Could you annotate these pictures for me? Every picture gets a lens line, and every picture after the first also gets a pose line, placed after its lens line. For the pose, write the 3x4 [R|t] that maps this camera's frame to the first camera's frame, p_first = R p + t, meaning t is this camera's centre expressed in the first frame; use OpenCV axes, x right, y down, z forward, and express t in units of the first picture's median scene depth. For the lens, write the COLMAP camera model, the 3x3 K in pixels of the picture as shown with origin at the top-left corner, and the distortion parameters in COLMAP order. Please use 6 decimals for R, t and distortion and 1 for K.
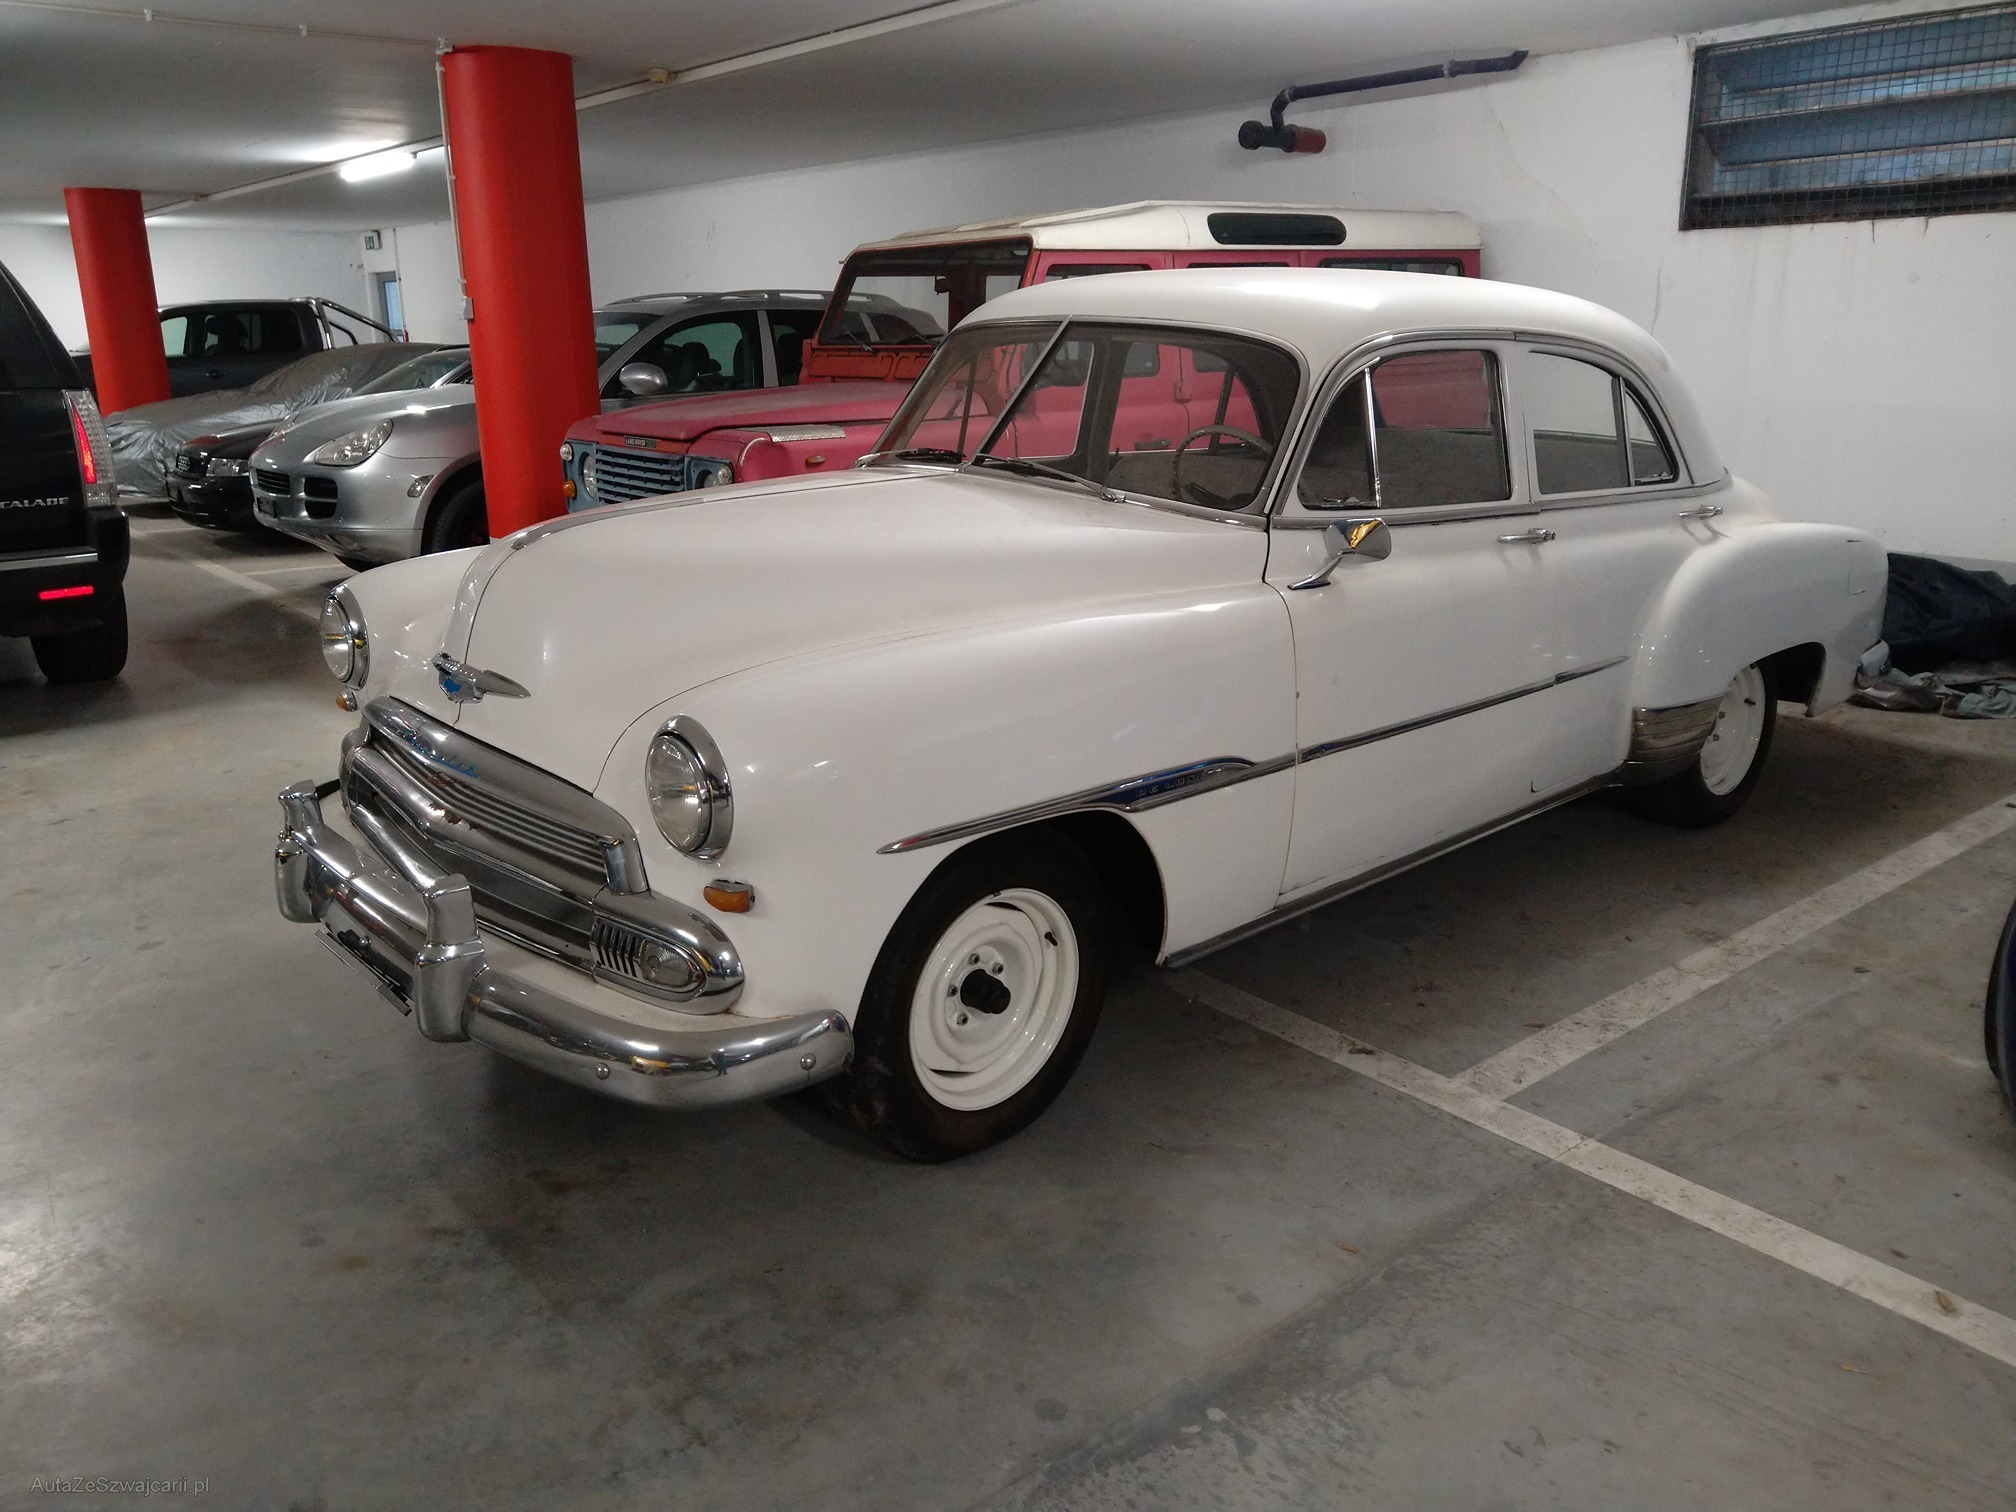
lens RADIAL K [[1497.9, 0, 995.9], [0, 1497.9, 756.8], [0, 0, 1]] dist [0.009831, -0.005604]
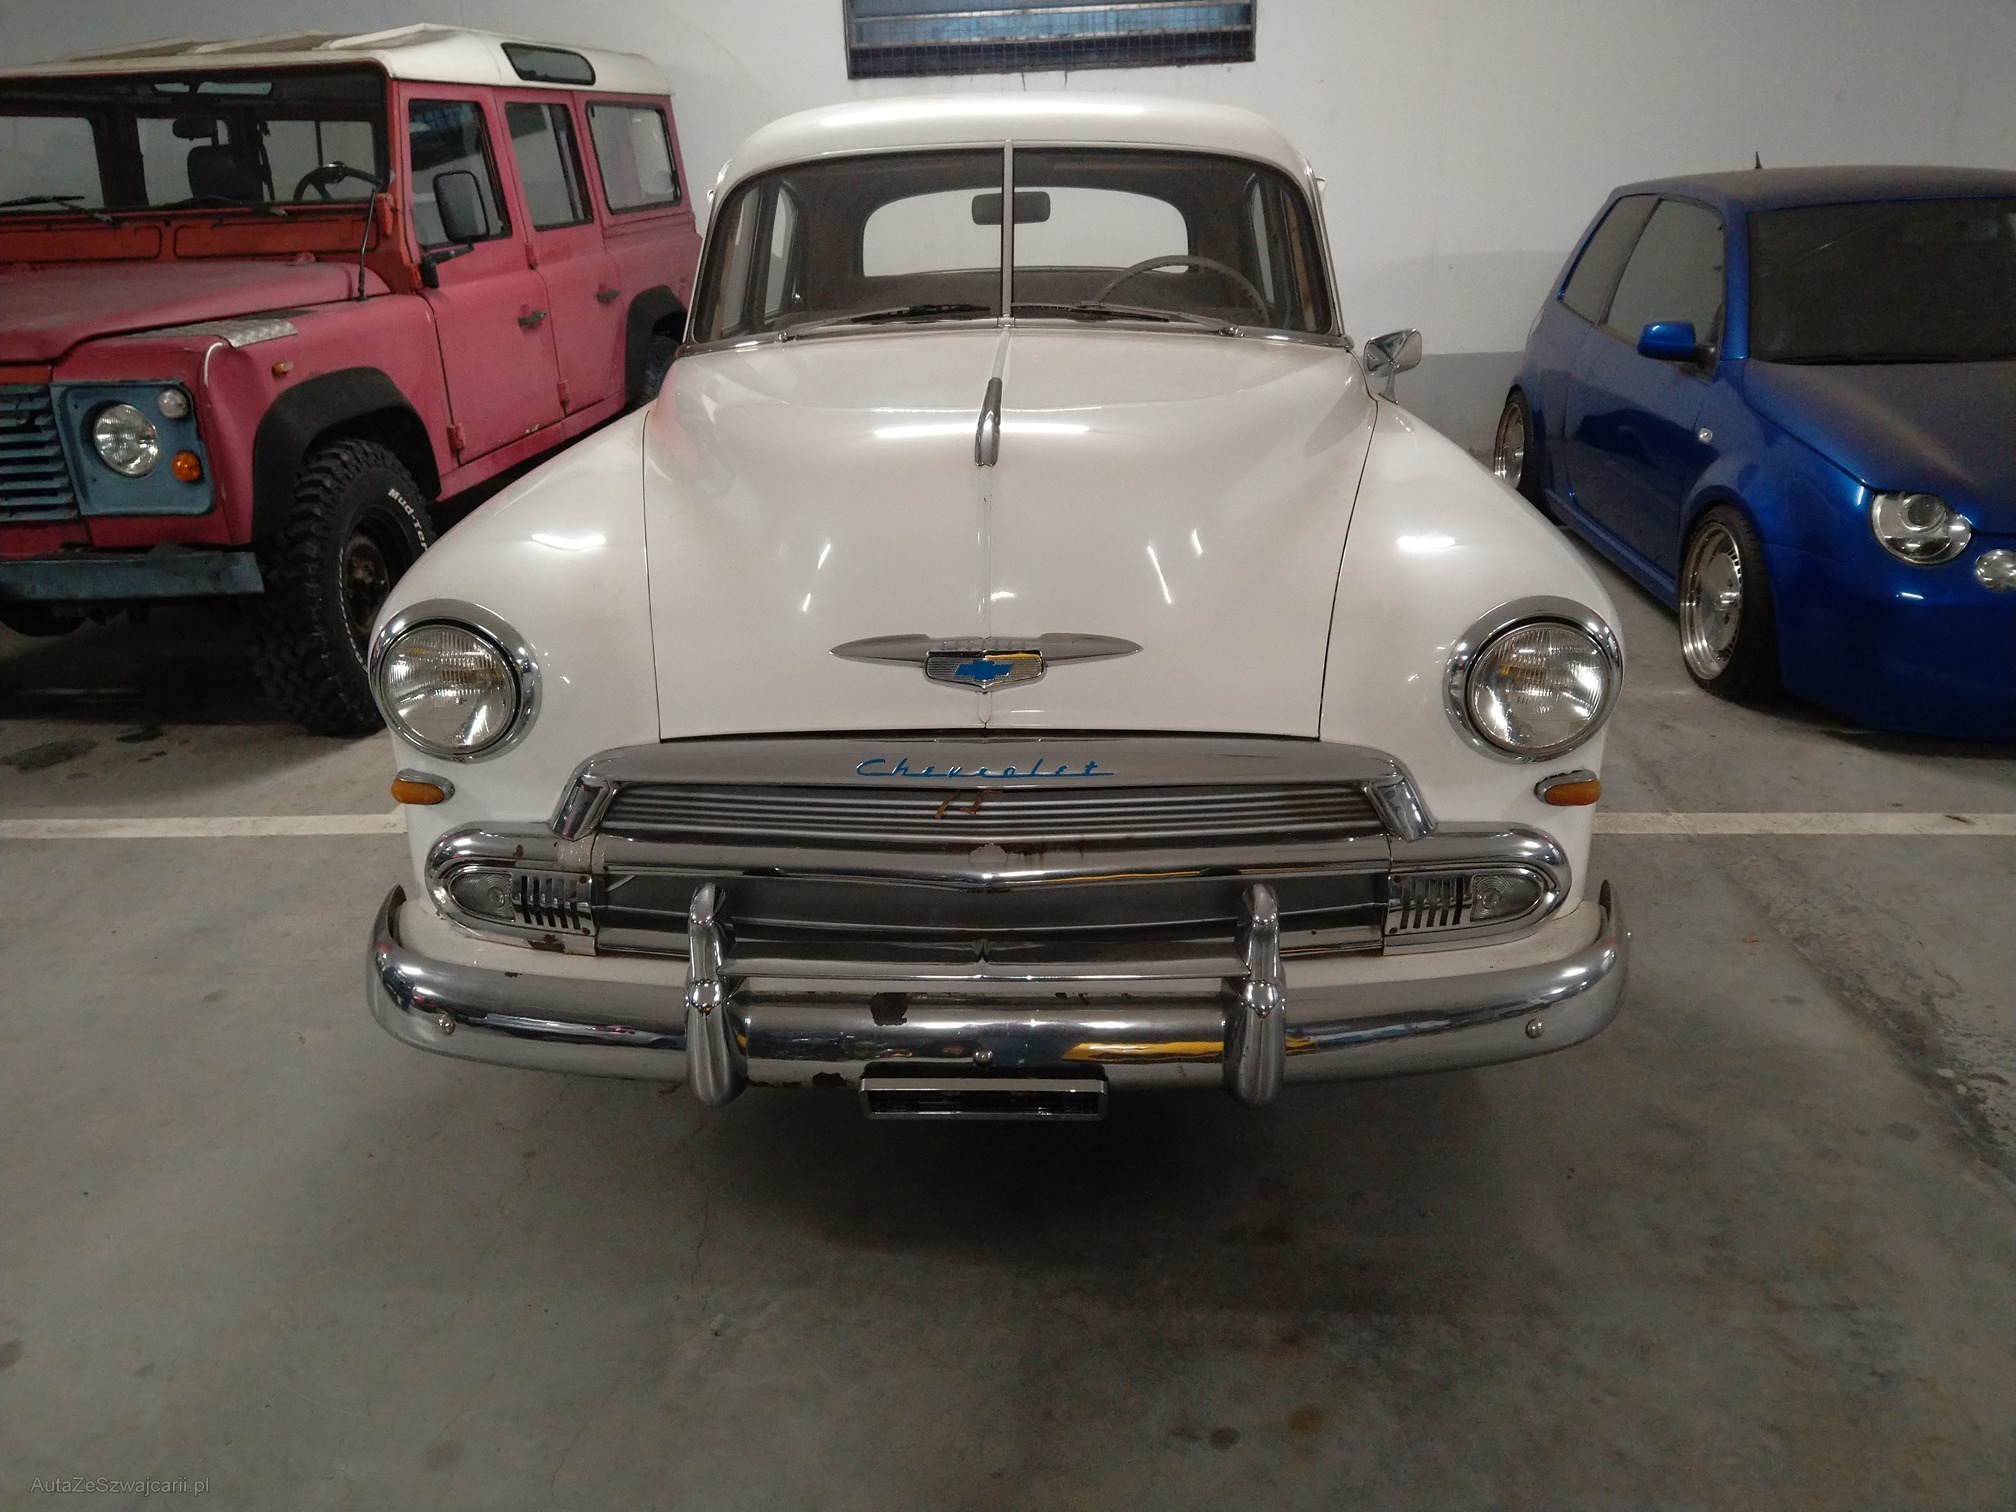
lens RADIAL K [[1497.9, 0, 995.9], [0, 1497.9, 756.8], [0, 0, 1]] dist [0.009831, -0.005604]
pose [[0.700904, -0.273665, 0.658666, -0.340954], [0.221324, 0.961329, 0.163899, -0.050142], [-0.678048, 0.030901, 0.734368, 0.198175]]
